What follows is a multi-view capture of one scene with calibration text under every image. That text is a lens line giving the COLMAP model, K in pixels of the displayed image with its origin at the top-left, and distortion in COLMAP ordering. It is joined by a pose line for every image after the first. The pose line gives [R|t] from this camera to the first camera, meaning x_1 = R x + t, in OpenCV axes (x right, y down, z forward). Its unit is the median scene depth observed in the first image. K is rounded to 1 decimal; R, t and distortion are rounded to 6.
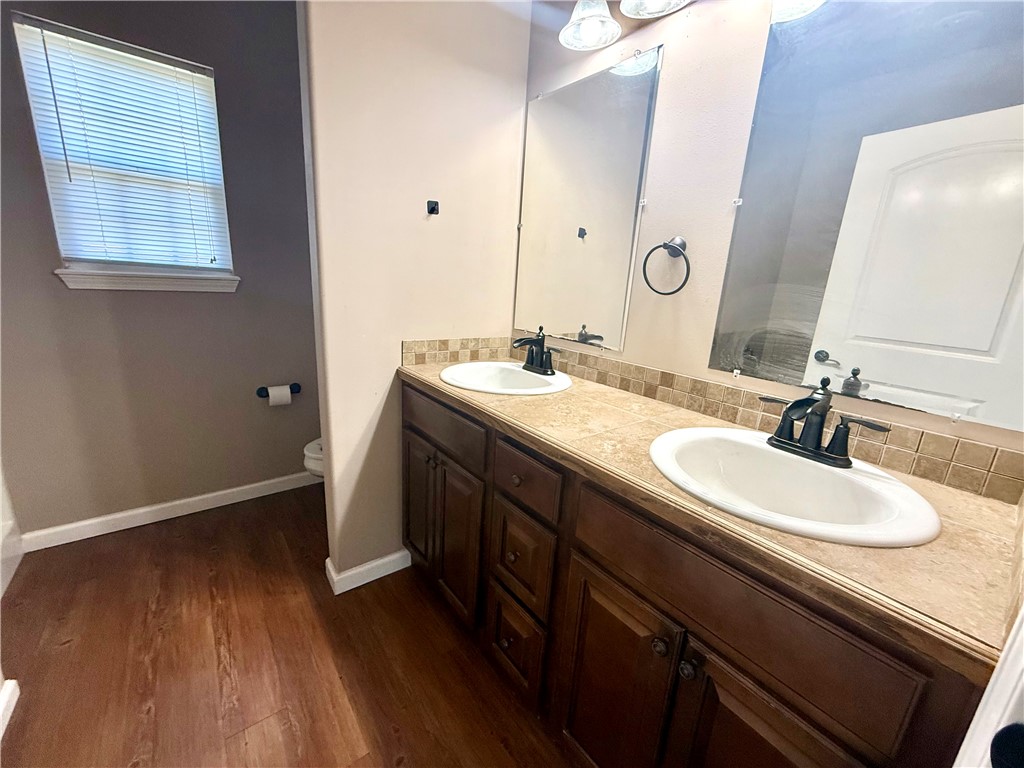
lens RADIAL K [[410.3, 0, 512.0], [0, 410.3, 384.0], [0, 0, 1]] dist [-0.001245, -0.000275]
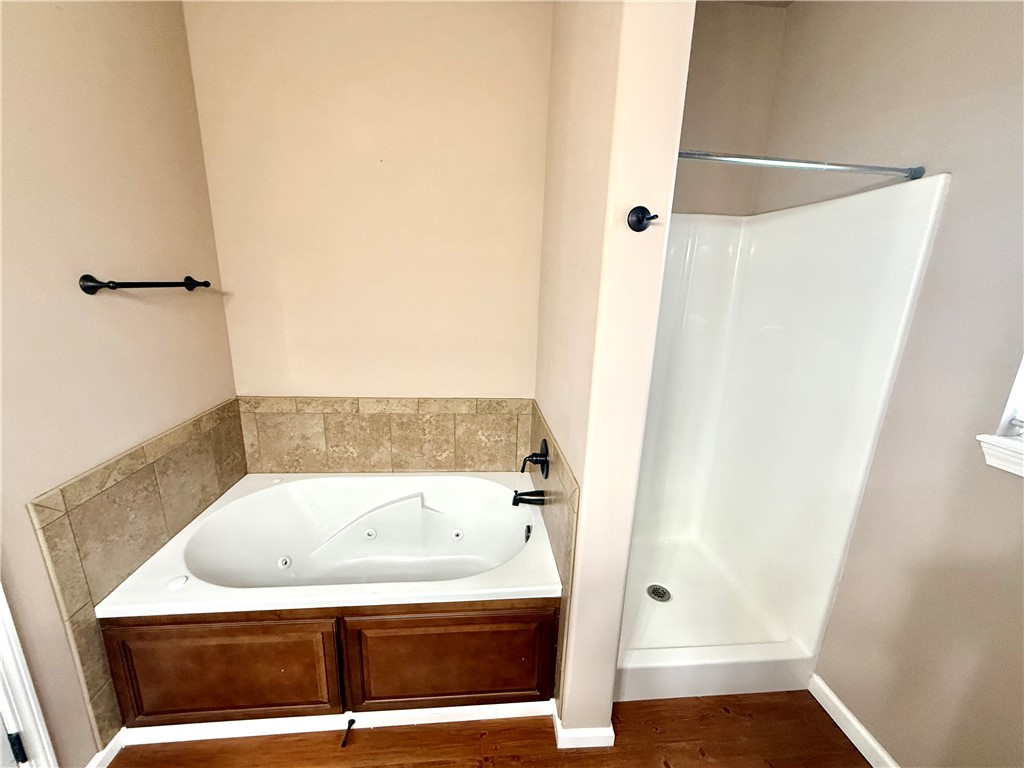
lens RADIAL K [[410.3, 0, 512.0], [0, 410.3, 384.0], [0, 0, 1]] dist [-0.001245, -0.000275]
pose [[-0.544025, 0.130460, -0.828865, -0.149756], [-0.266614, 0.909766, 0.318185, -0.365977], [0.795584, 0.394088, -0.460154, 0.666940]]
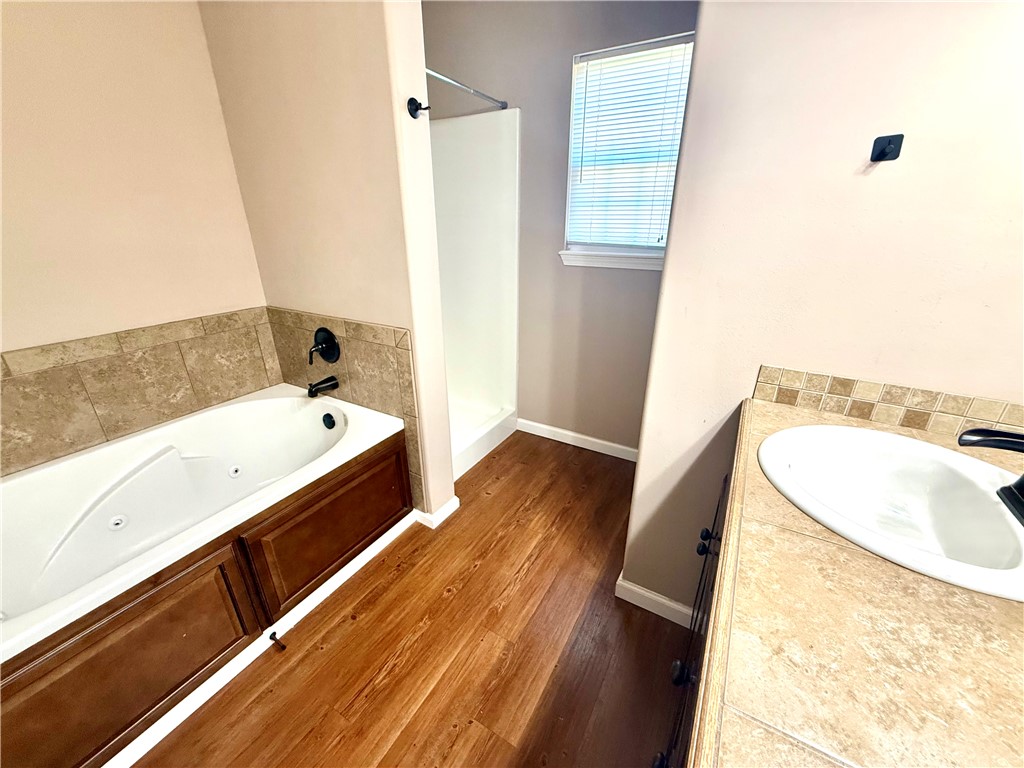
lens RADIAL K [[410.3, 0, 512.0], [0, 410.3, 384.0], [0, 0, 1]] dist [-0.001245, -0.000275]
pose [[0.364345, 0.298861, -0.882006, 0.193186], [-0.207420, 0.949358, 0.236000, -0.144977], [0.907871, 0.096960, 0.407884, 0.325052]]
